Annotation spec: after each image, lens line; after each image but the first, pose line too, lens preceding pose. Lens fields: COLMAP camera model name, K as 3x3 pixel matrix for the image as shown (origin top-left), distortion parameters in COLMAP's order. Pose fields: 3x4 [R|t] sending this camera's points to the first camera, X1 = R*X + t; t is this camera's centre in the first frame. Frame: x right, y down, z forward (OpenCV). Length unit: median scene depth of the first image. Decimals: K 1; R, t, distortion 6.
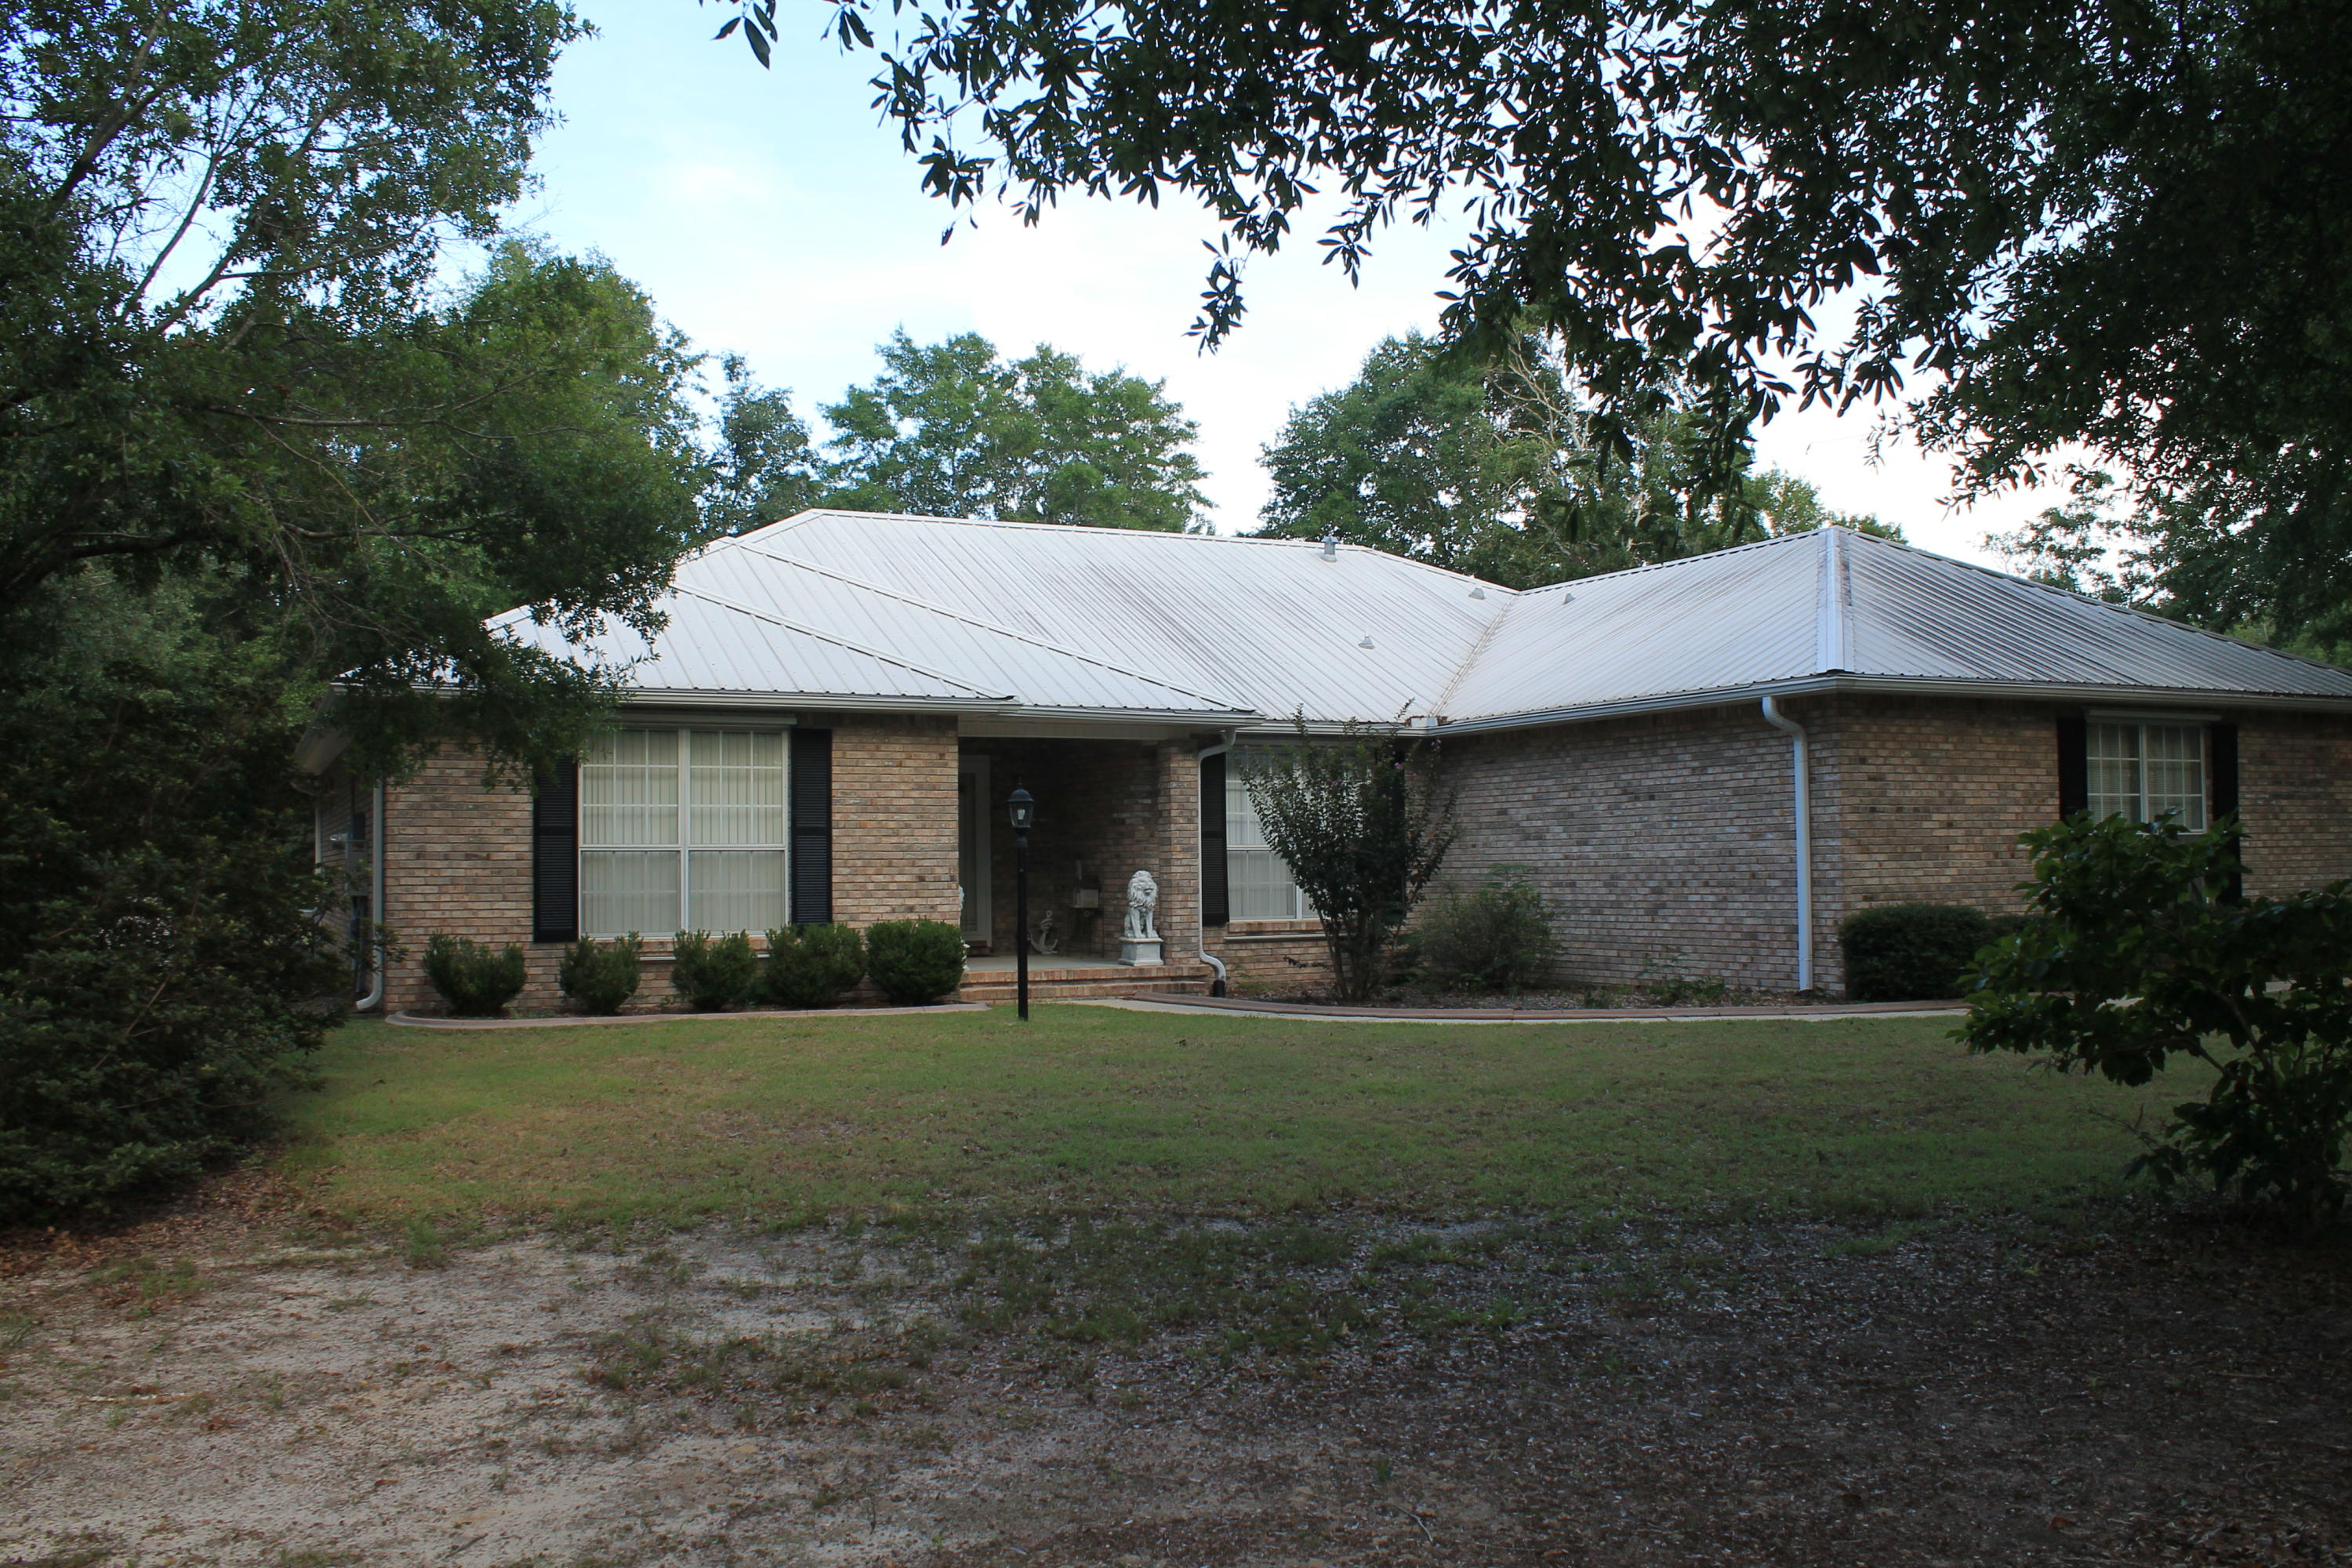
lens RADIAL K [[1996.2, 0, 1161.0], [0, 1996.2, 772.3], [0, 0, 1]] dist [-0.163578, 0.135916]
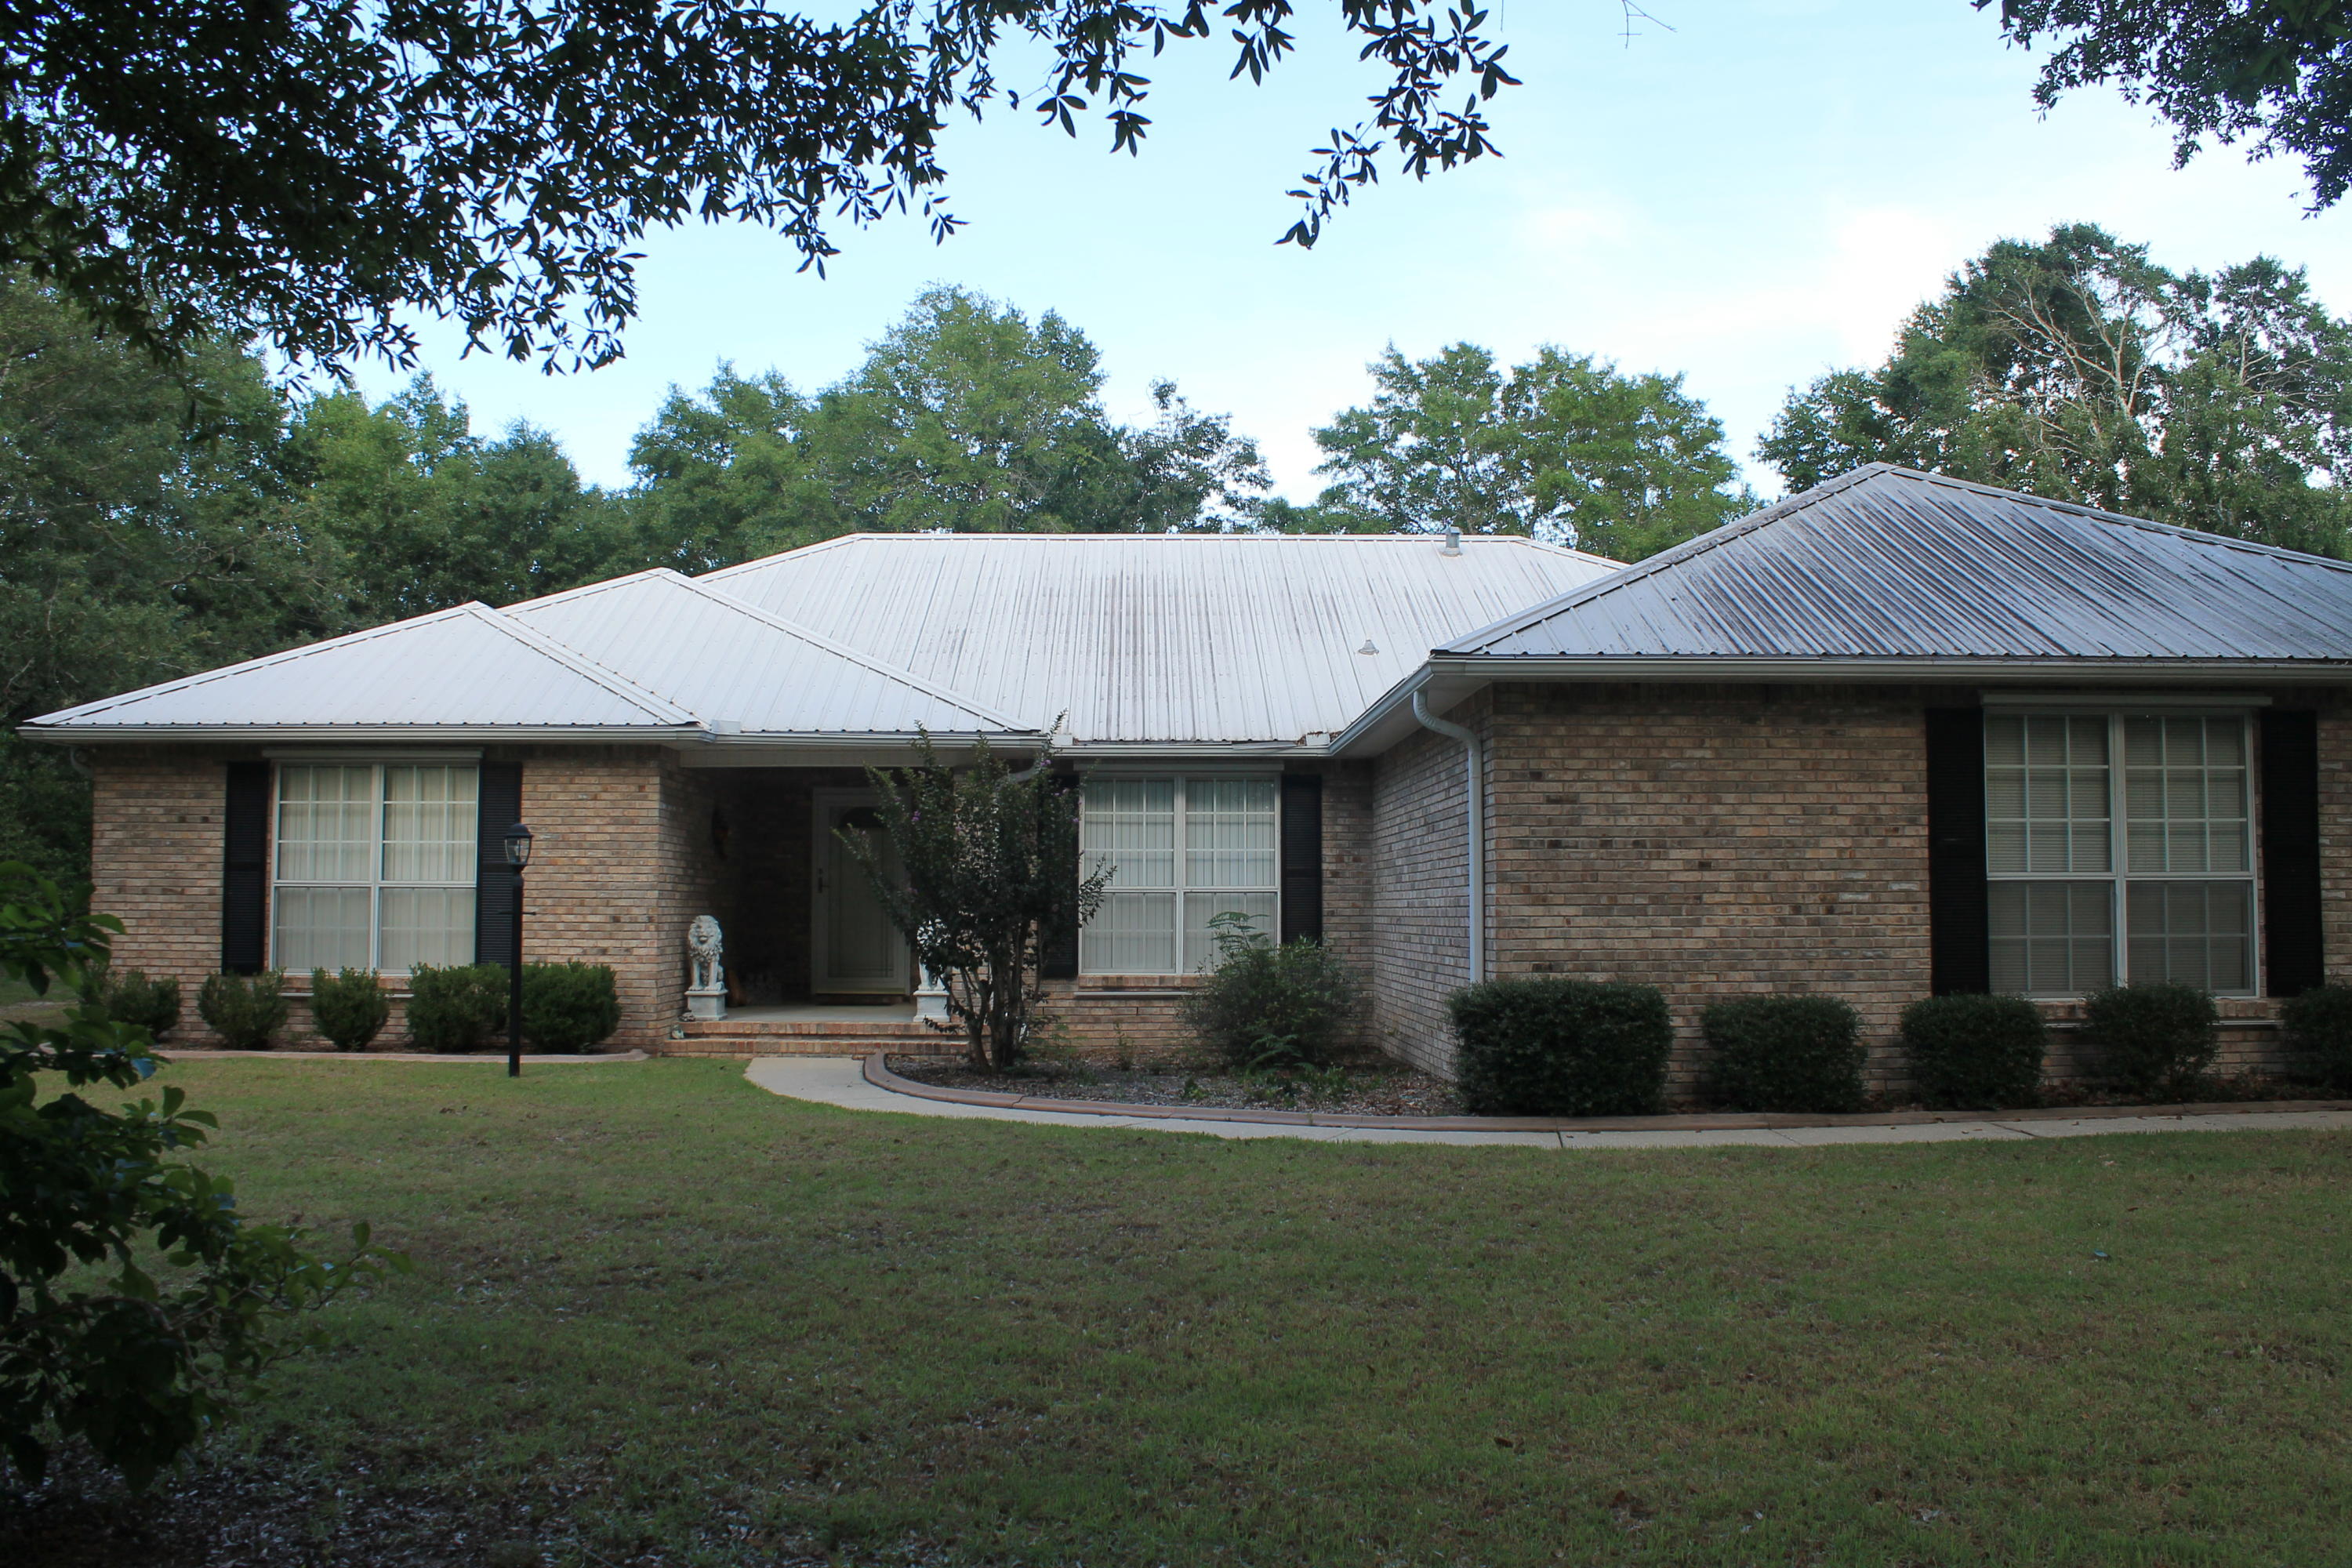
lens RADIAL K [[1985.5, 0, 1171.5], [0, 1985.5, 786.4], [0, 0, 1]] dist [-0.161764, 0.133883]
pose [[0.910019, -0.014759, -0.414304, 0.518663], [0.009986, 0.999857, -0.013684, 0.006307], [0.414447, 0.008315, 0.910036, 0.277330]]
